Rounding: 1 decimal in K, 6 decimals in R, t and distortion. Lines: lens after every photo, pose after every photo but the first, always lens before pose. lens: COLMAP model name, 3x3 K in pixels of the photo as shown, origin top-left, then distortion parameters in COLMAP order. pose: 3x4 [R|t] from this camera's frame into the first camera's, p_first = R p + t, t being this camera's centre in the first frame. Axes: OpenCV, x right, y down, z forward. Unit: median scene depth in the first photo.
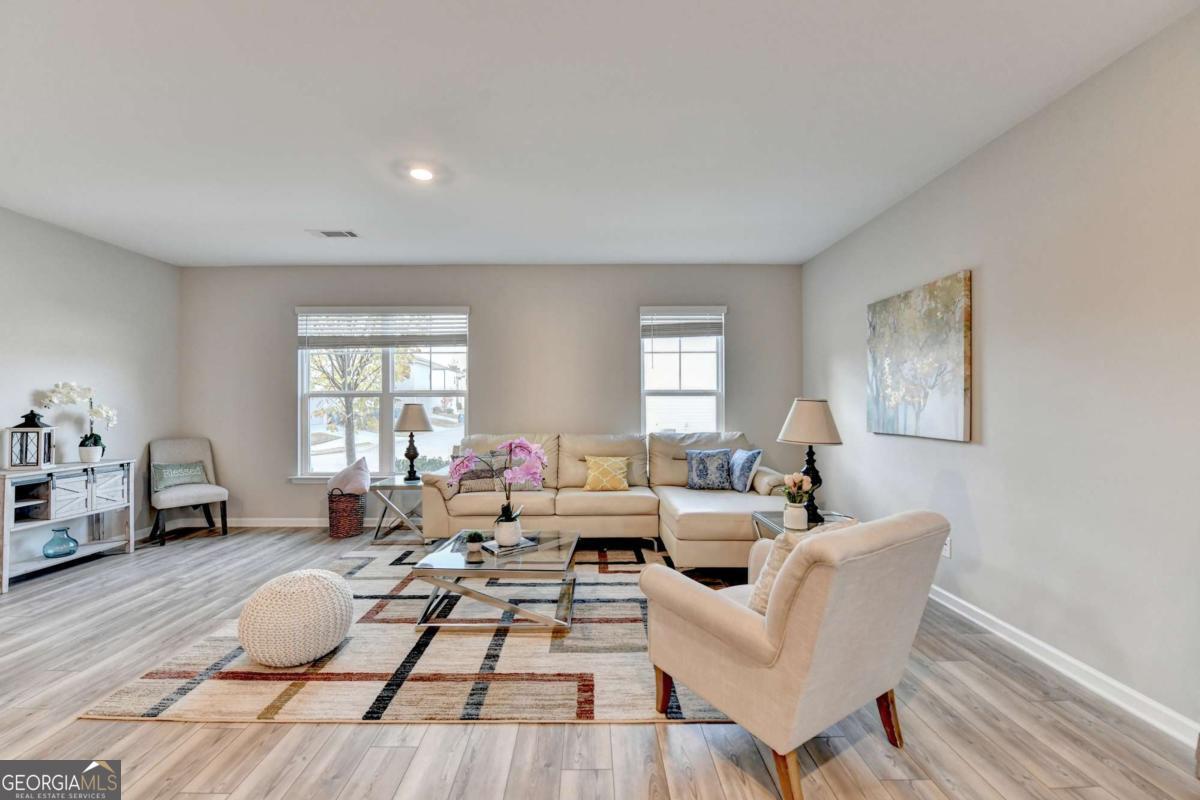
lens RADIAL K [[486.6, 0, 591.8], [0, 486.6, 400.4], [0, 0, 1]] dist [-0.015991, -0.000157]
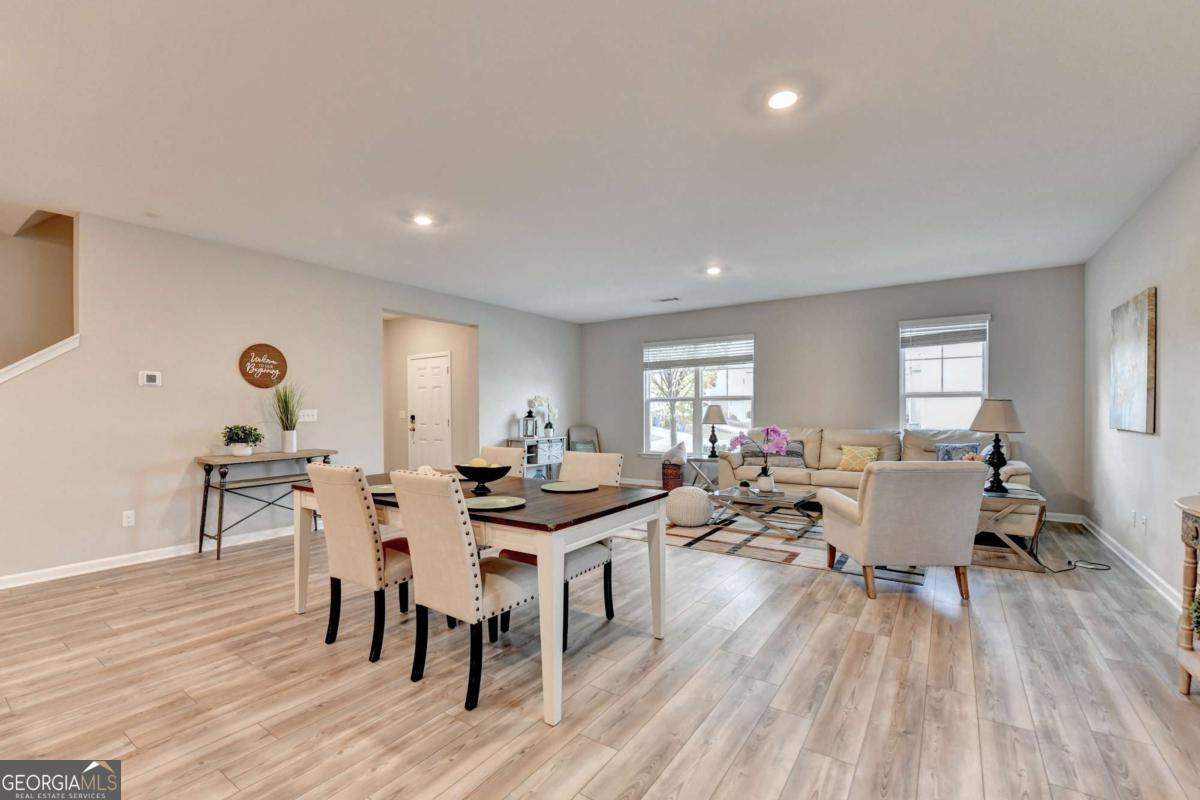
lens RADIAL K [[519.8, 0, 593.7], [0, 519.8, 413.0], [0, 0, 1]] dist [-0.014742, -0.000832]
pose [[0.820701, 0.002744, -0.571352, 0.280863], [0.006276, 0.999885, 0.013816, 0.007440], [0.571324, -0.014924, 0.820589, -0.605143]]
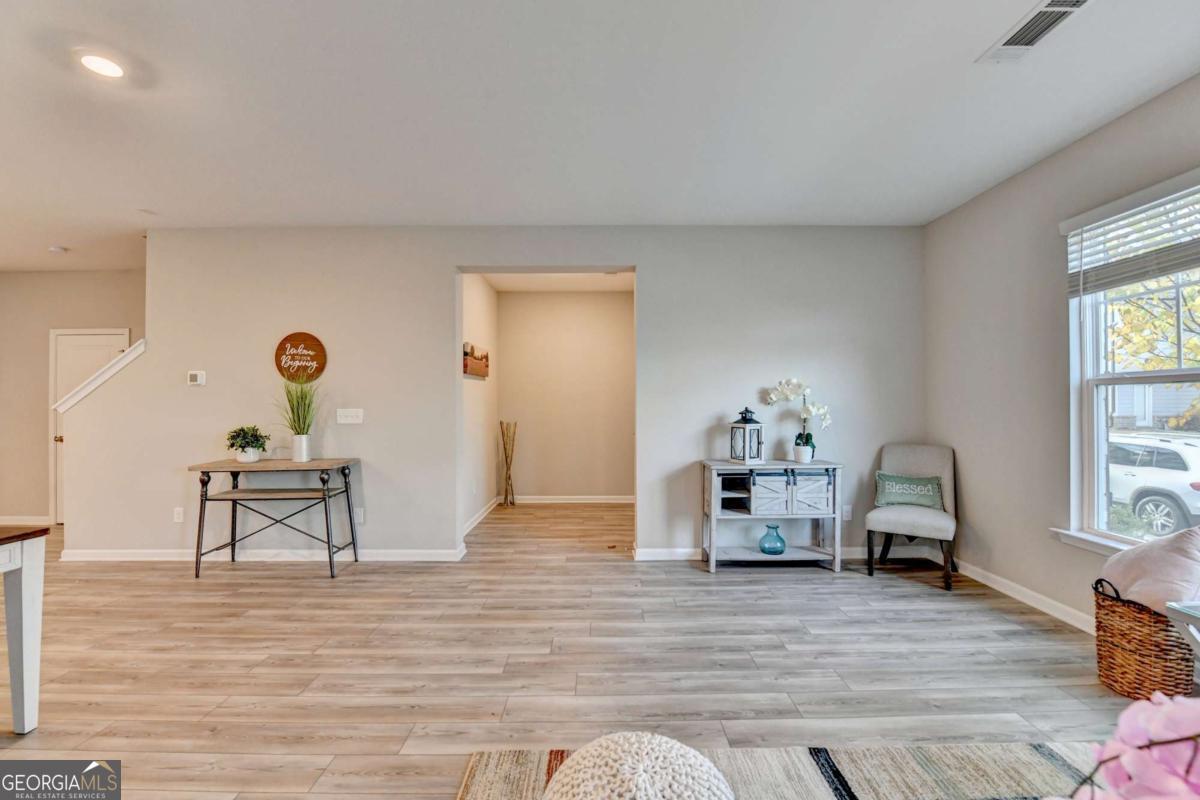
lens RADIAL K [[489.9, 0, 605.6], [0, 489.9, 401.8], [0, 0, 1]] dist [-0.017175, -0.000317]
pose [[0.002505, -0.002726, -0.999993, -0.085644], [0.011984, 0.999925, -0.002696, 0.007451], [0.999925, -0.011977, 0.002537, 0.634641]]
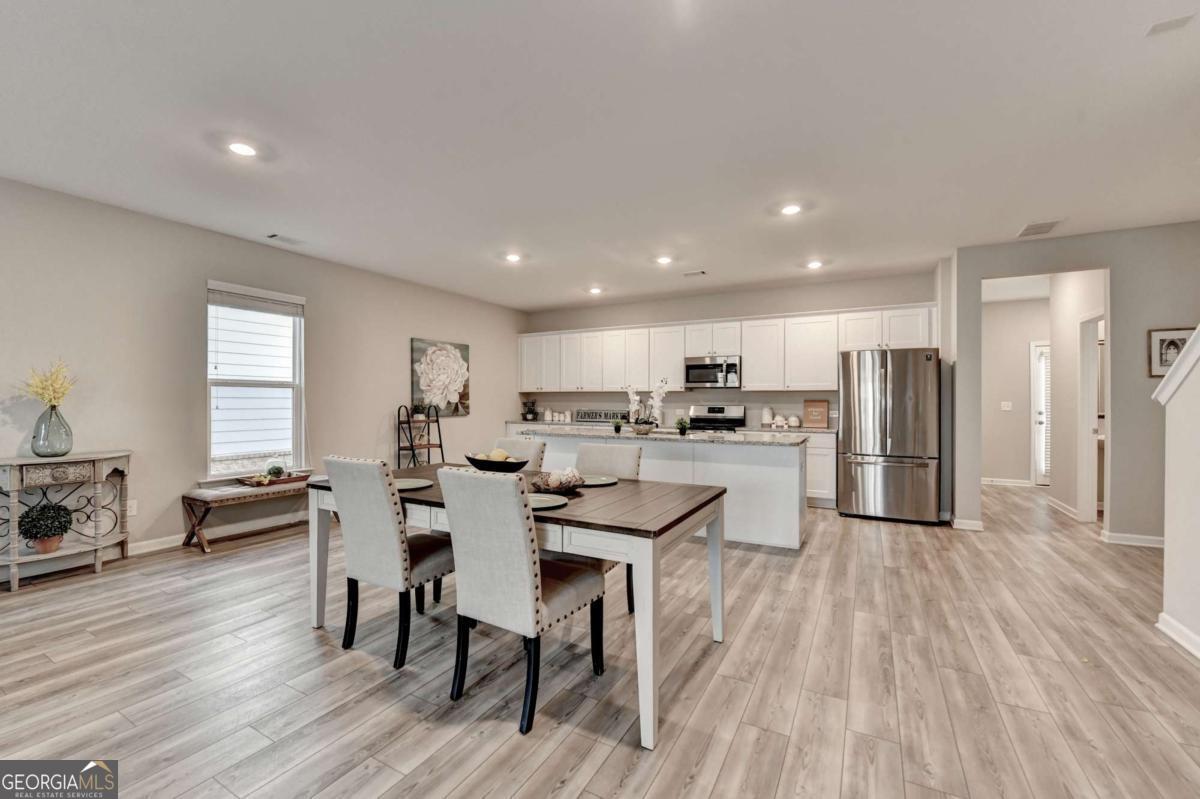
lens RADIAL K [[492.6, 0, 600.1], [0, 492.6, 404.0], [0, 0, 1]] dist [-0.016261, -0.001074]
pose [[-0.876781, -0.001343, 0.480888, -0.751000], [-0.003366, 0.999989, -0.003344, 0.019131], [-0.480878, -0.004551, -0.876776, 0.469633]]
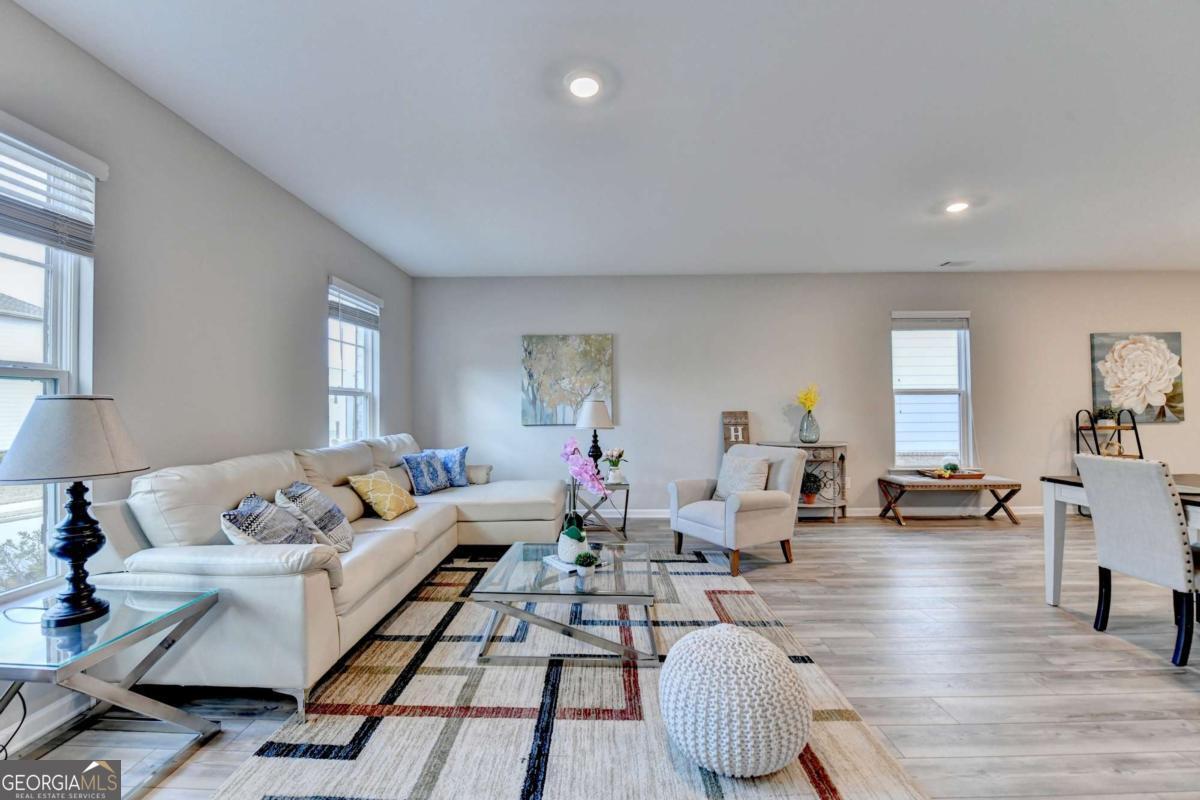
lens RADIAL K [[486.6, 0, 591.8], [0, 486.6, 400.4], [0, 0, 1]] dist [-0.015991, -0.000157]
pose [[0.027358, 0.018454, 0.999455, -0.861043], [-0.000416, 0.999830, -0.018450, 0.019674], [-0.999626, 0.000089, 0.027361, 0.772147]]
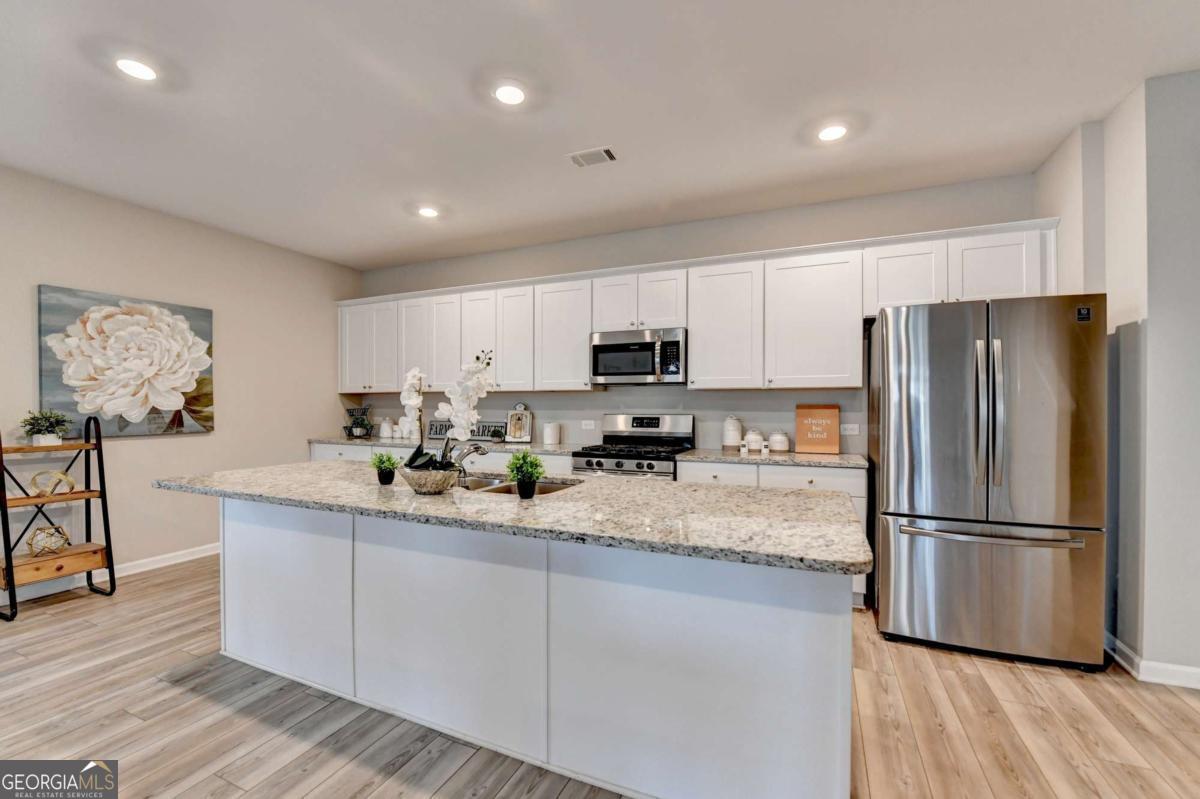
lens RADIAL K [[492.6, 0, 600.1], [0, 492.6, 404.0], [0, 0, 1]] dist [-0.016261, -0.001074]
pose [[-0.910667, 0.004706, 0.413115, -0.621603], [-0.000486, 0.999922, -0.012461, 0.008441], [-0.413141, -0.011548, -0.910594, -0.302539]]
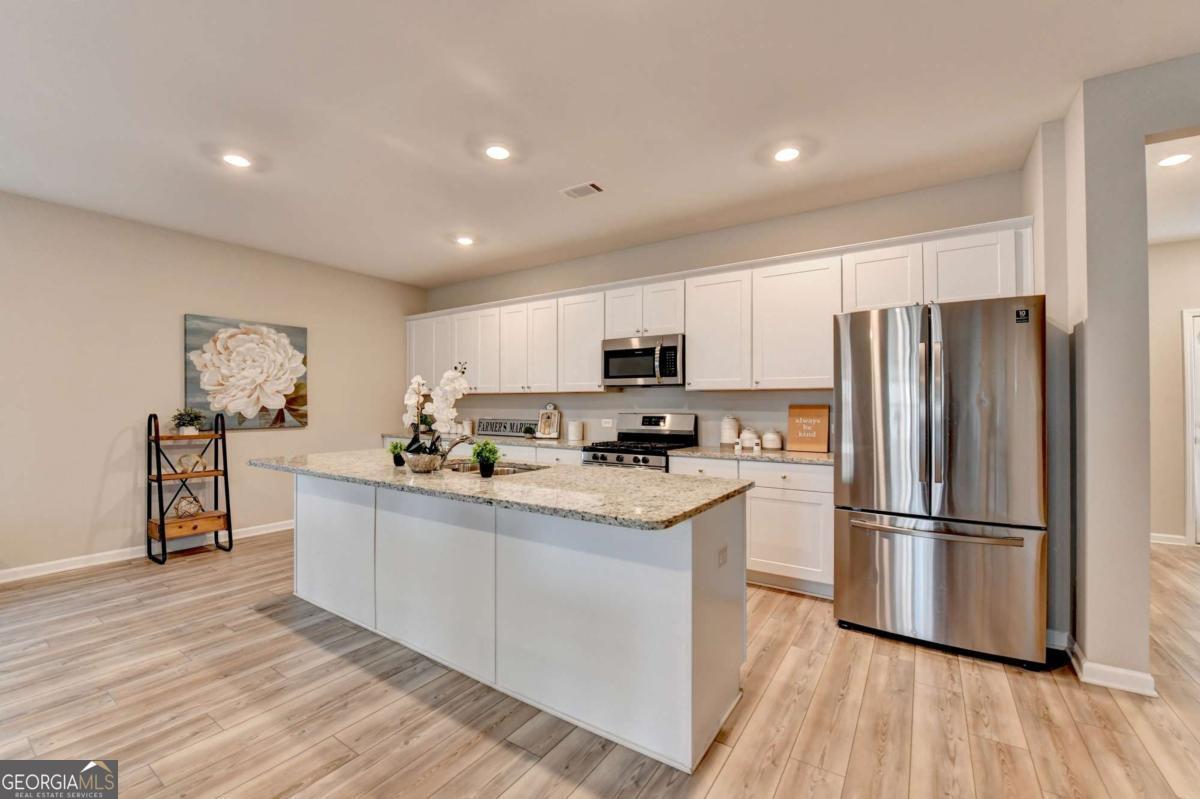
lens RADIAL K [[496.7, 0, 594.1], [0, 496.7, 398.7], [0, 0, 1]] dist [-0.017022, -0.000444]
pose [[-0.816364, 0.010898, 0.577435, -0.810874], [-0.003399, 0.999714, -0.023674, 0.010390], [-0.577528, -0.021289, -0.816094, -0.282096]]
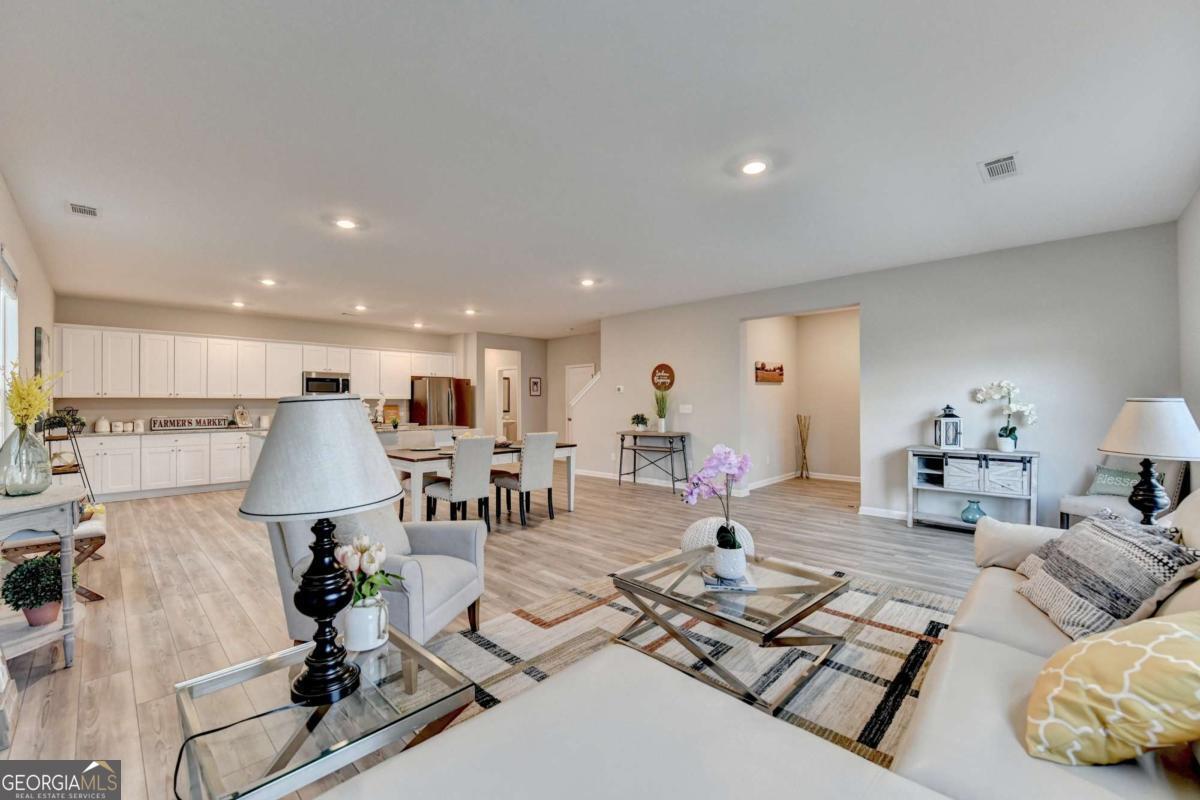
lens RADIAL K [[489.5, 0, 589.8], [0, 489.5, 400.6], [0, 0, 1]] dist [-0.014421, -0.000077]
pose [[-0.704912, 0.003865, -0.709284, 0.466041], [0.012956, 0.999888, -0.007428, 0.006042], [0.709176, -0.014426, -0.704884, 1.157816]]
